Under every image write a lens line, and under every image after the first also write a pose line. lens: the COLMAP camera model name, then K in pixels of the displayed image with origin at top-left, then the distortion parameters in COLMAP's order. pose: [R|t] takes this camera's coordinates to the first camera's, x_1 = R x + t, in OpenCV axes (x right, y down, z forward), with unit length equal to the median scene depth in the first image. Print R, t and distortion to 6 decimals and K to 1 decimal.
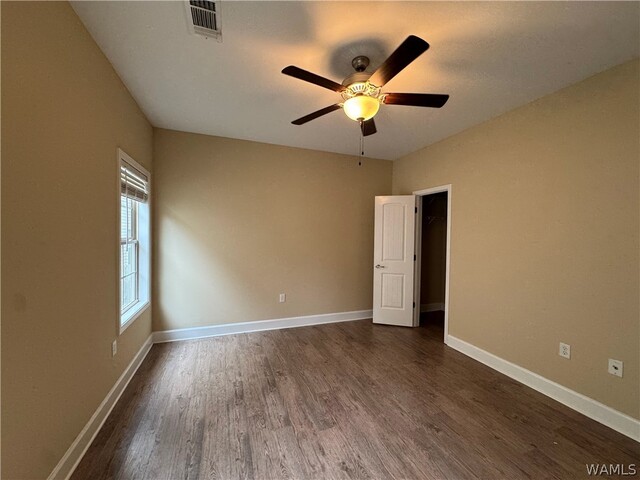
lens RADIAL K [[255.3, 0, 318.2], [0, 255.3, 237.8], [0, 0, 1]] dist [-0.004029, 0.000638]
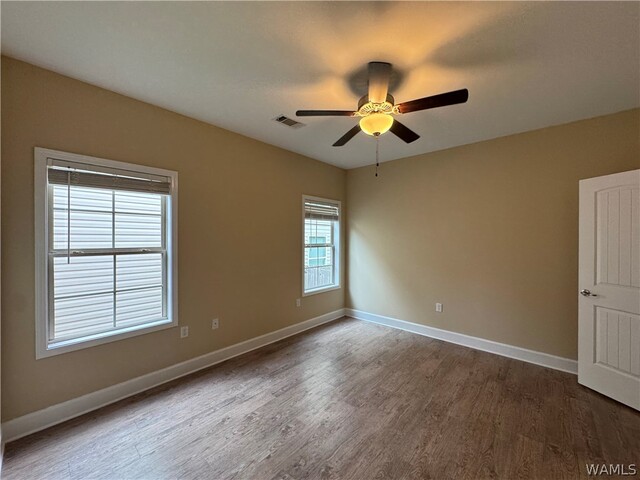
lens RADIAL K [[255.3, 0, 318.9], [0, 255.3, 240.0], [0, 0, 1]] dist [-0.004029, 0.000638]
pose [[0.451323, -0.007996, -0.892325, 1.068820], [-0.009297, 0.999863, -0.013662, -0.002106], [0.892312, 0.014462, 0.451187, 0.330656]]
